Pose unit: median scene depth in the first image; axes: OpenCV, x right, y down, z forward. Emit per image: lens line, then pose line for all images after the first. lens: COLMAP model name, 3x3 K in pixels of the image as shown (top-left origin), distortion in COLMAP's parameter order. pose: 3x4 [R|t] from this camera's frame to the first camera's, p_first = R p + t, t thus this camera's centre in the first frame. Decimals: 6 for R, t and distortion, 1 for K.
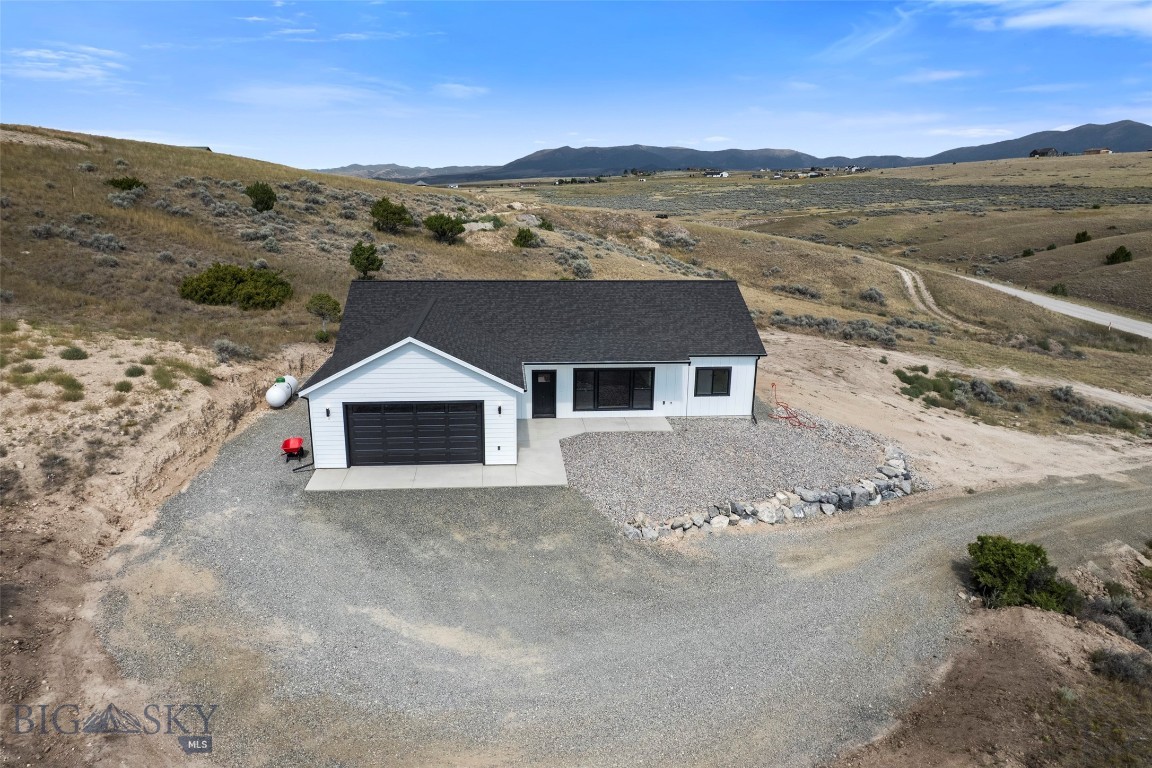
lens RADIAL K [[735.8, 0, 576.0], [0, 735.8, 384.0], [0, 0, 1]] dist [-0.062196, 0.049461]
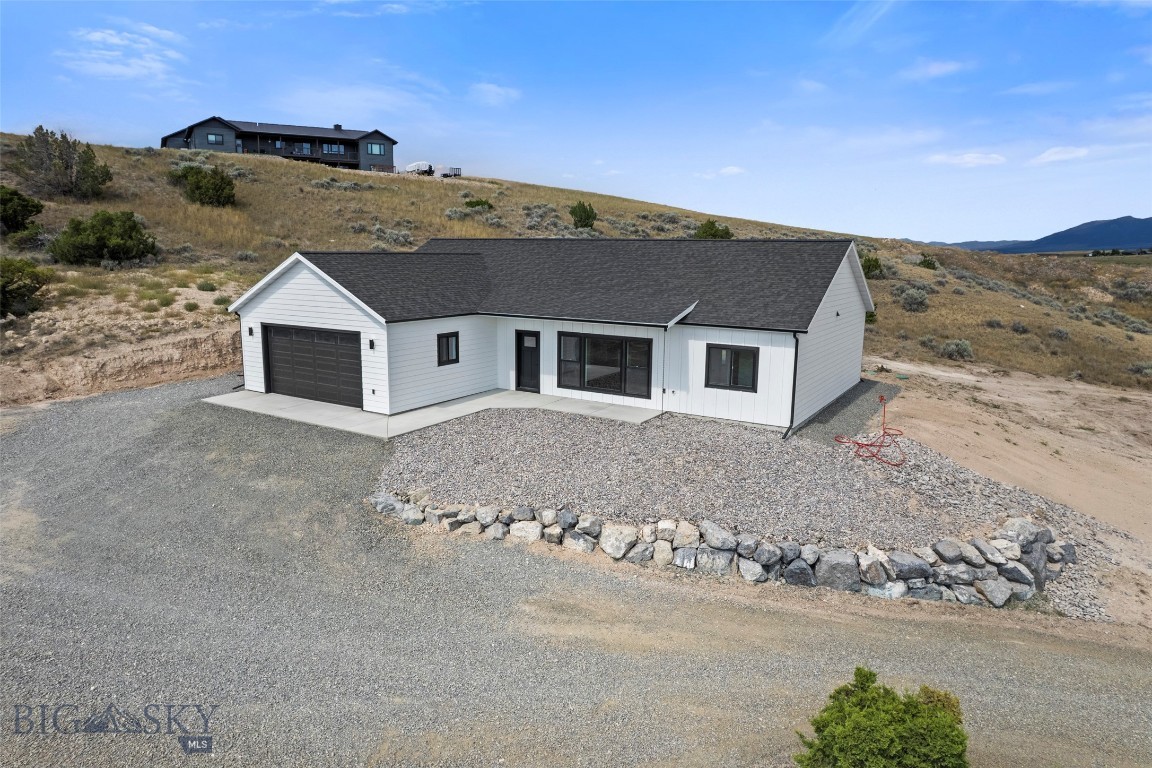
lens RADIAL K [[735.8, 0, 576.0], [0, 735.8, 384.0], [0, 0, 1]] dist [-0.062196, 0.049461]
pose [[0.794905, 0.103599, -0.597824, 0.553155], [-0.160886, 0.986034, -0.043051, 0.073682], [0.585014, 0.130402, 0.800471, 0.441171]]
